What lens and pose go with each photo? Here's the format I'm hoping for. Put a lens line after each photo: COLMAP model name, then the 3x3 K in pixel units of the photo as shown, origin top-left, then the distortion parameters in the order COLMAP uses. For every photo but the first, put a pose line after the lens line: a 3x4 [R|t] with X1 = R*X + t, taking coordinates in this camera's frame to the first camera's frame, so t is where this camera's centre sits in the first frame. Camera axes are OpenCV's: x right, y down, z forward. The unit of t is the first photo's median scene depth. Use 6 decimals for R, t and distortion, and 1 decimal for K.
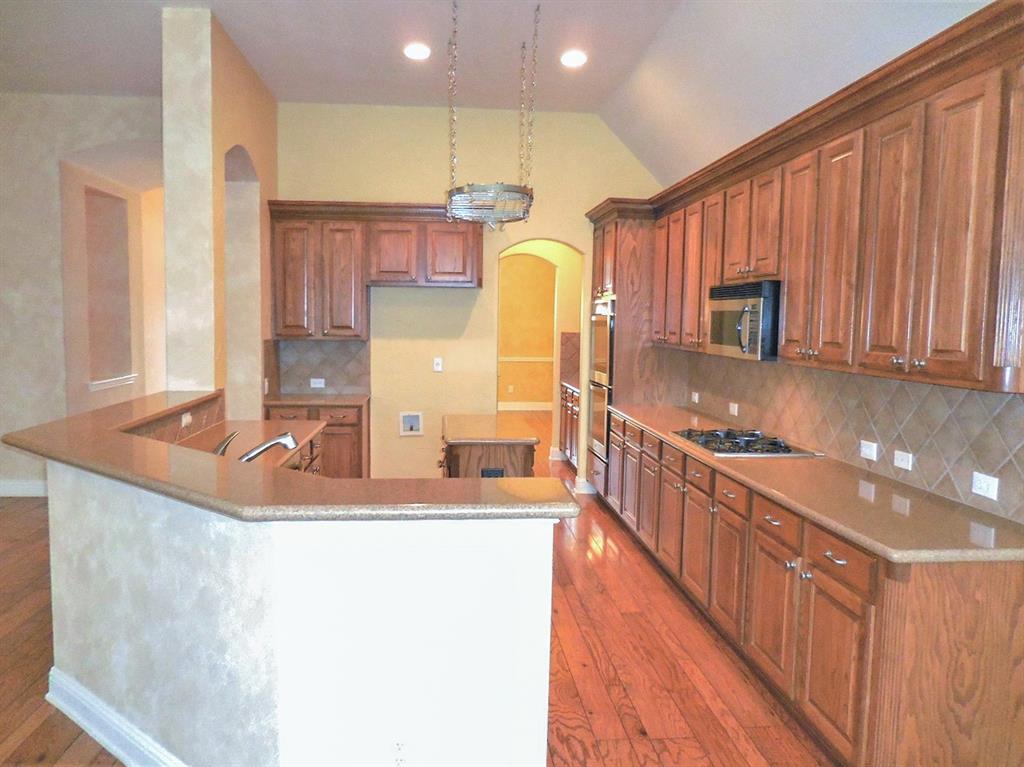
lens RADIAL K [[770.9, 0, 516.4], [0, 770.9, 373.3], [0, 0, 1]] dist [-0.032042, -0.000150]
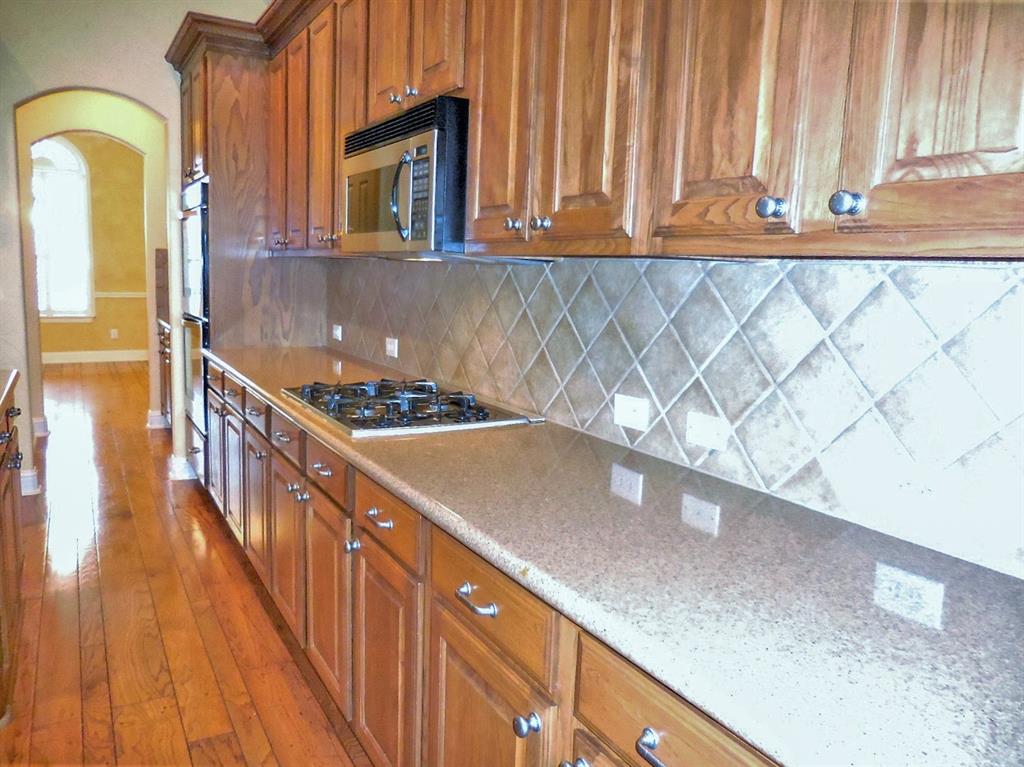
lens RADIAL K [[770.9, 0, 516.4], [0, 770.9, 373.3], [0, 0, 1]] dist [-0.032042, -0.000150]
pose [[0.909955, -0.041860, 0.412590, 0.132978], [0.012279, 0.997176, 0.074090, 0.025988], [-0.414526, -0.062352, 0.907899, 0.445102]]
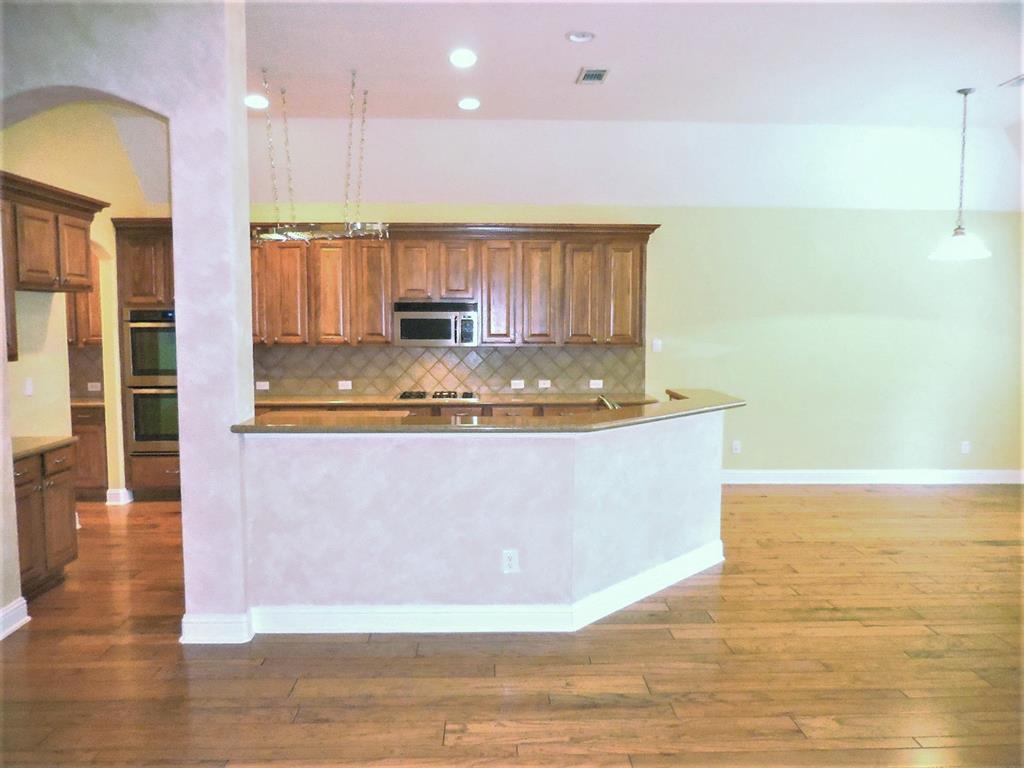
lens RADIAL K [[770.9, 0, 516.4], [0, 770.9, 373.8], [0, 0, 1]] dist [-0.032042, -0.000150]
pose [[0.072424, -0.077280, 0.994376, -1.384512], [0.068473, 0.995027, 0.072343, -0.070028], [-0.995021, 0.062848, 0.077355, 0.691563]]
